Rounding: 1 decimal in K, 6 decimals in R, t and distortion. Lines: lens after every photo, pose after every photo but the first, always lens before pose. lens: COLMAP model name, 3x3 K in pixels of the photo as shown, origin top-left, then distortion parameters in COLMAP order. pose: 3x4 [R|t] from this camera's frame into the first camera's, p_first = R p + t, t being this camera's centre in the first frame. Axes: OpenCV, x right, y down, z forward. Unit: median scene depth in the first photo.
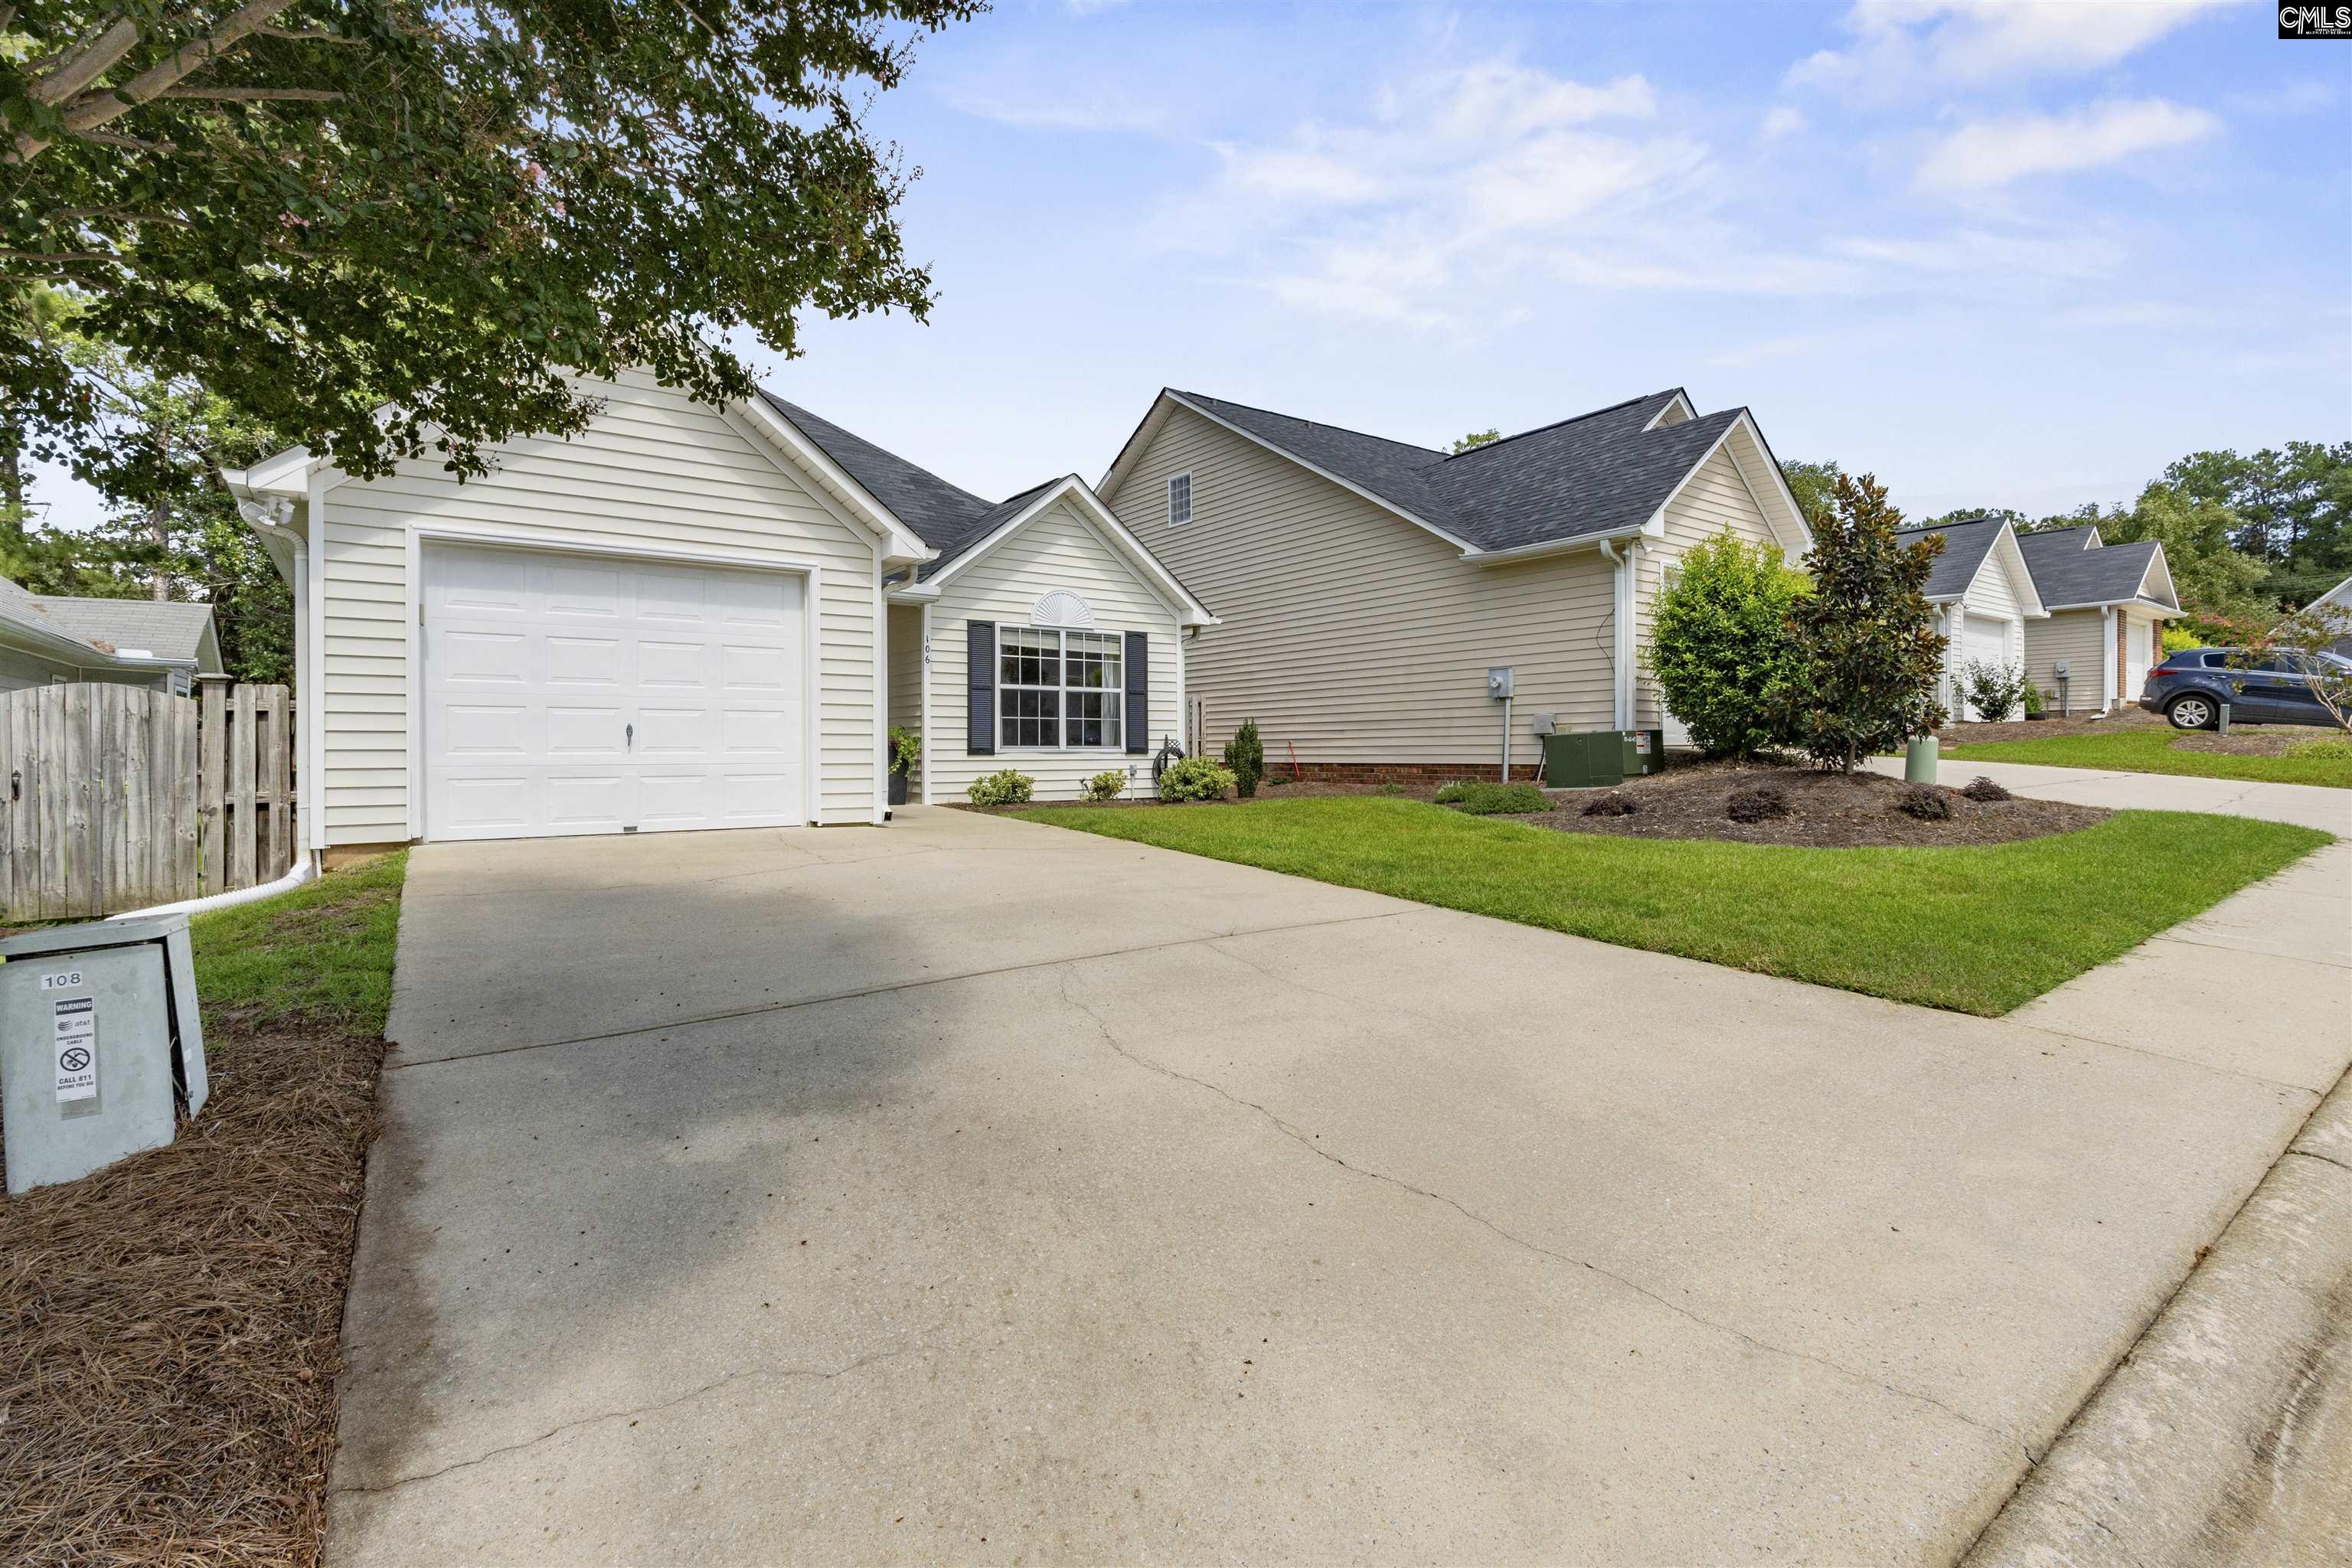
lens RADIAL K [[1078.8, 0, 1172.9], [0, 1078.8, 766.2], [0, 0, 1]] dist [-0.004732, 0.000005]
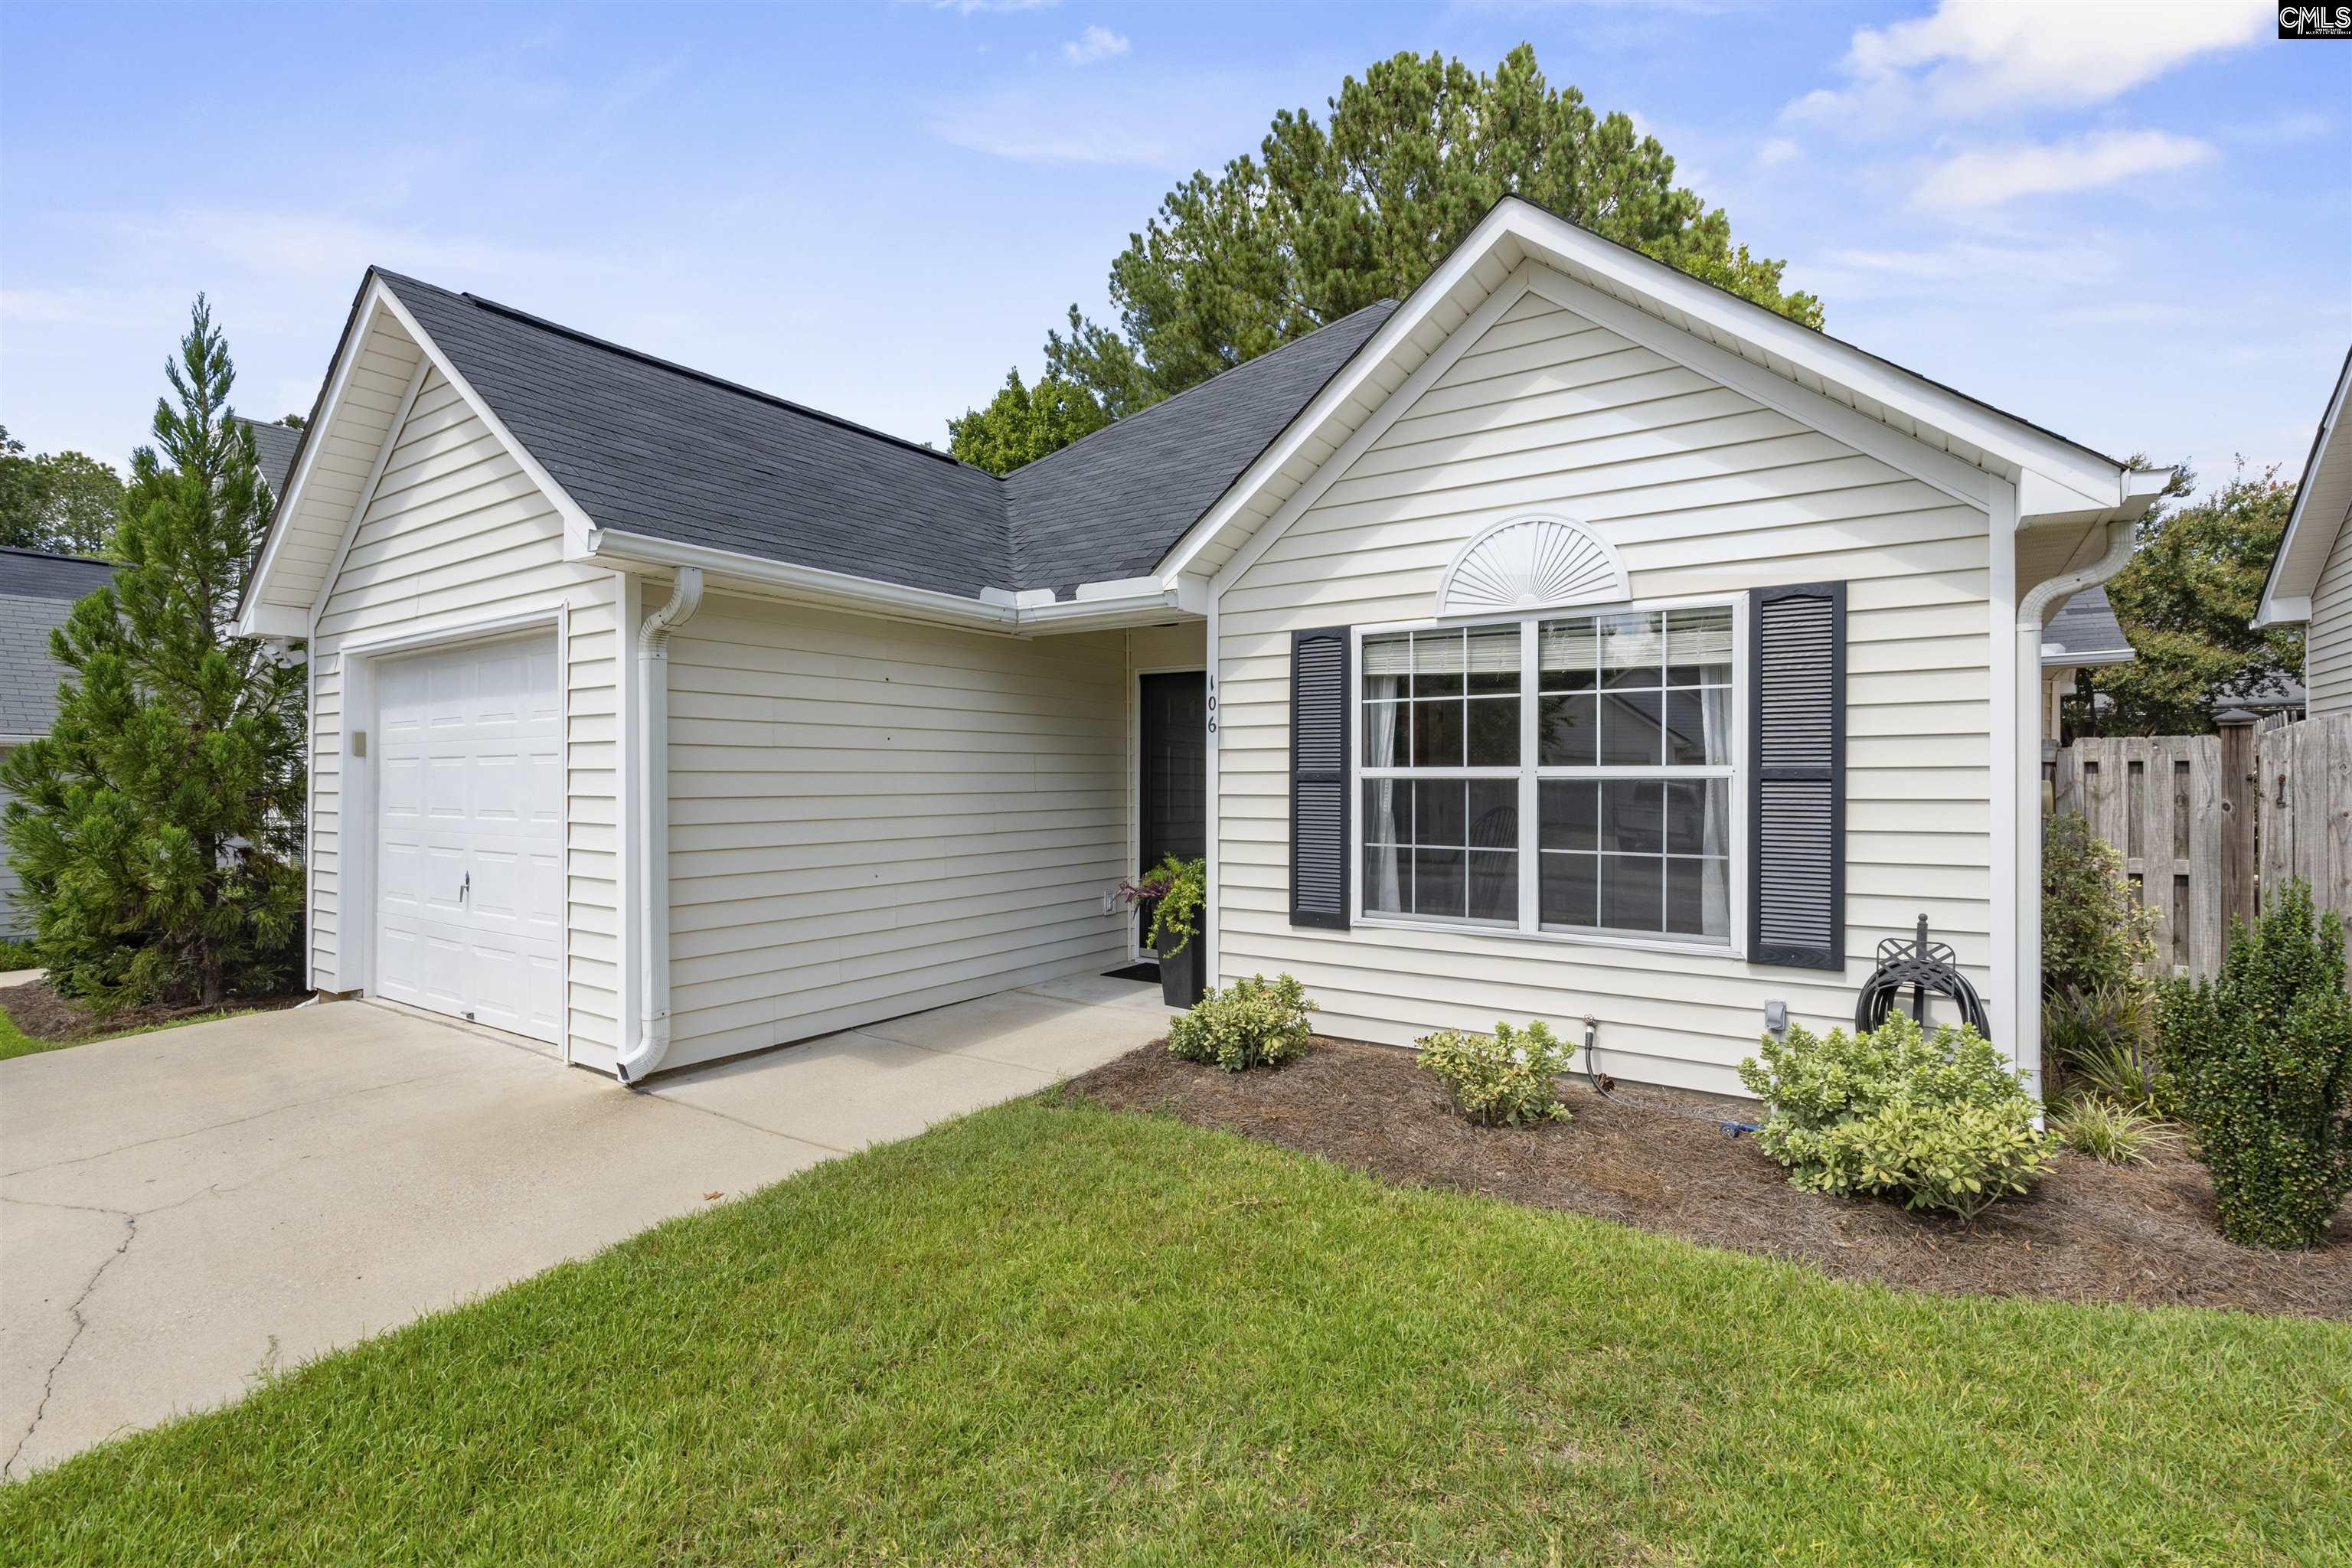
lens RADIAL K [[1078.8, 0, 1178.0], [0, 1078.8, 785.9], [0, 0, 1]] dist [-0.004732, 0.000005]
pose [[0.355097, 0.005753, -0.934812, 0.211107], [-0.012785, 0.999917, 0.001298, -0.066334], [0.934742, 0.011491, 0.355141, 0.753222]]
